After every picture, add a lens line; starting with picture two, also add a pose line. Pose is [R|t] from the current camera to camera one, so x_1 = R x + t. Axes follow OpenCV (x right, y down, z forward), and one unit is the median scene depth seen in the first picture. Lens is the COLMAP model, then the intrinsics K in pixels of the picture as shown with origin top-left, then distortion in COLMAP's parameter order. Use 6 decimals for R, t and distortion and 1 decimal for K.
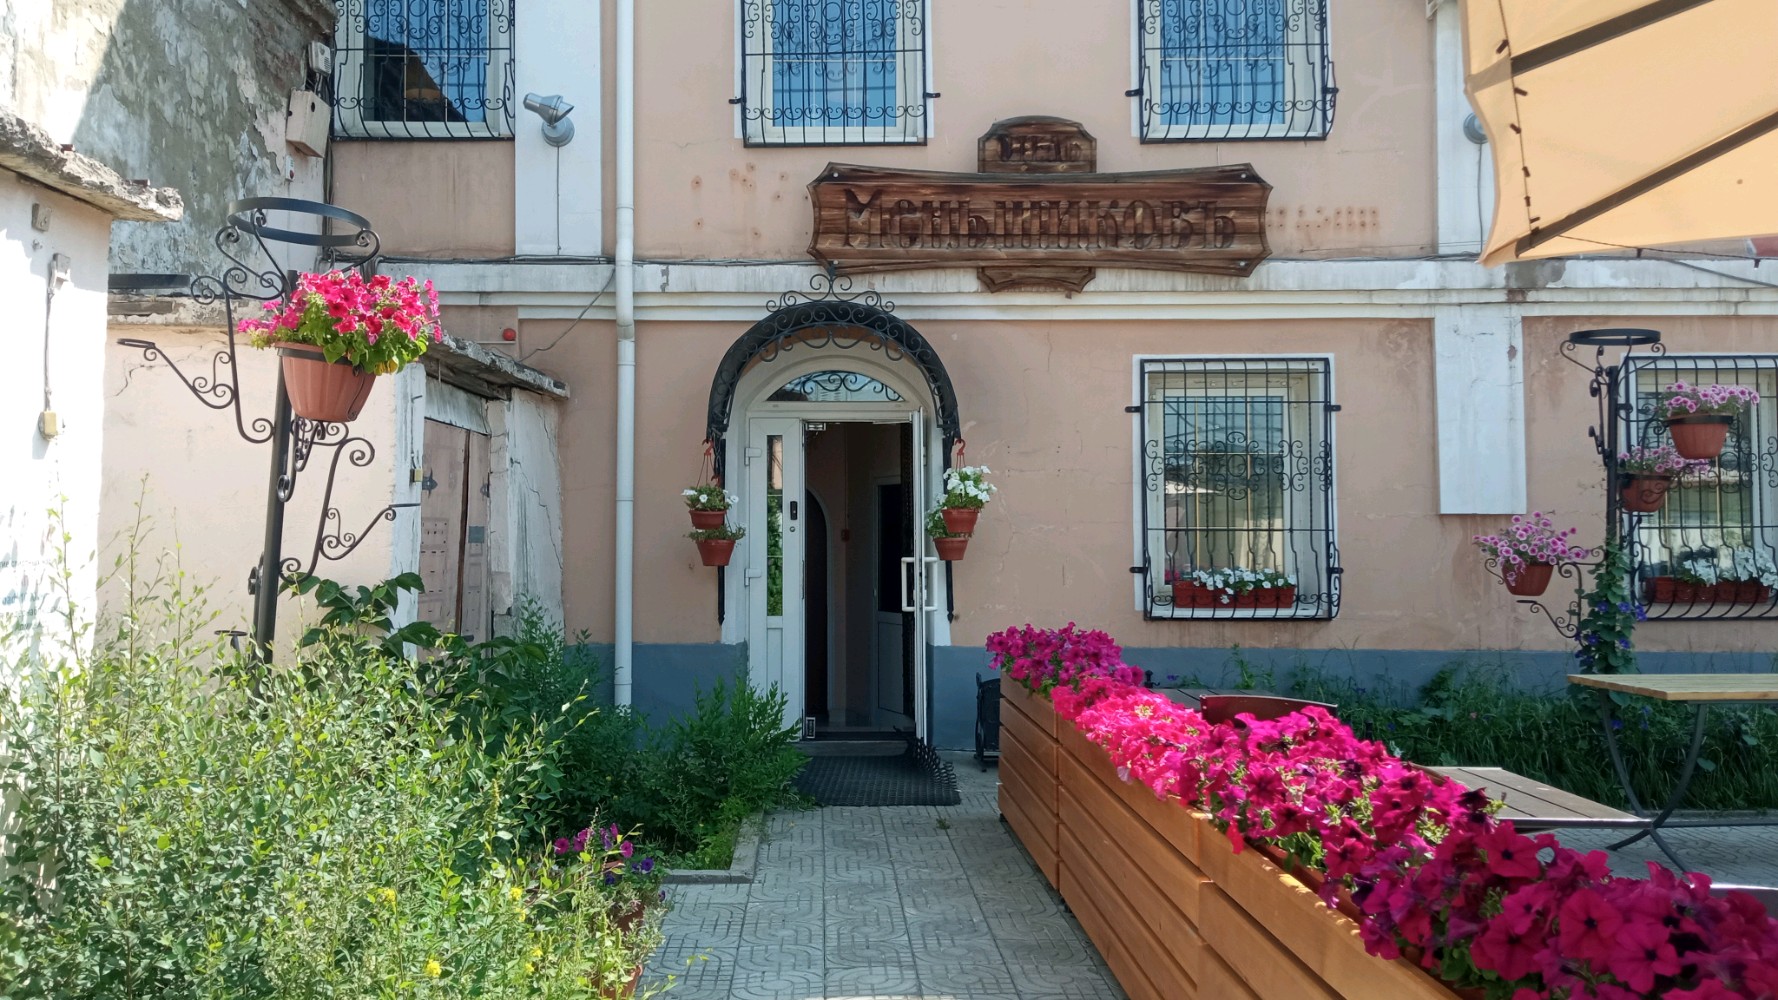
lens RADIAL K [[1421.2, 0, 886.9], [0, 1421.2, 496.9], [0, 0, 1]] dist [-0.000091, 0.000023]
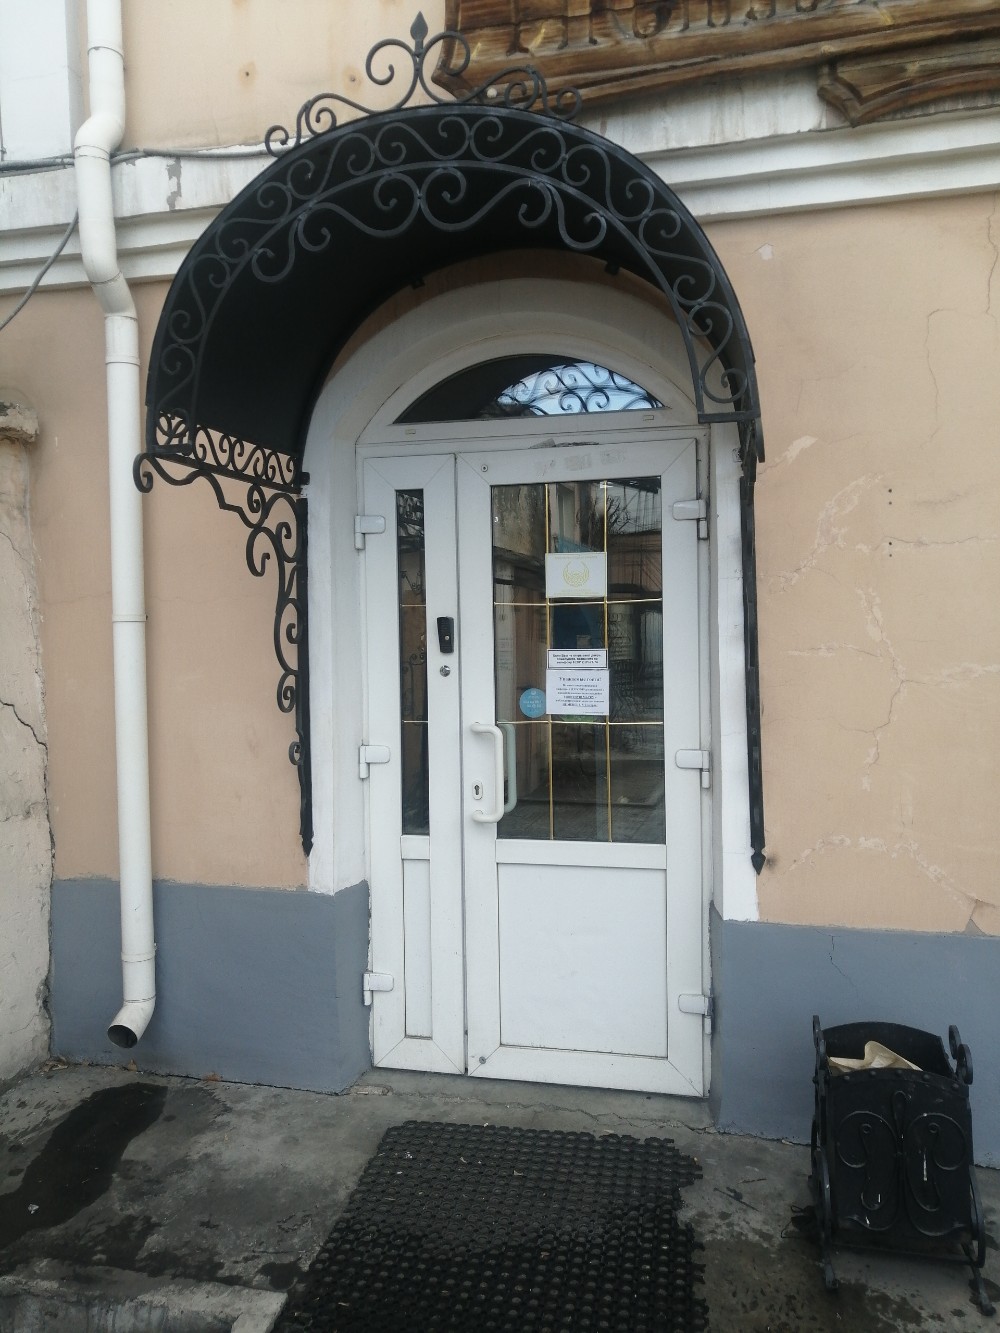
lens RADIAL K [[1032.6, 0, 497.9], [0, 1032.6, 674.5], [0, 0, 1]] dist [0.004895, 0.005770]
pose [[0.967744, -0.006162, -0.251861, 0.047807], [0.025945, 0.996823, 0.075305, -0.003498], [0.250597, -0.079410, 0.964829, 0.658437]]
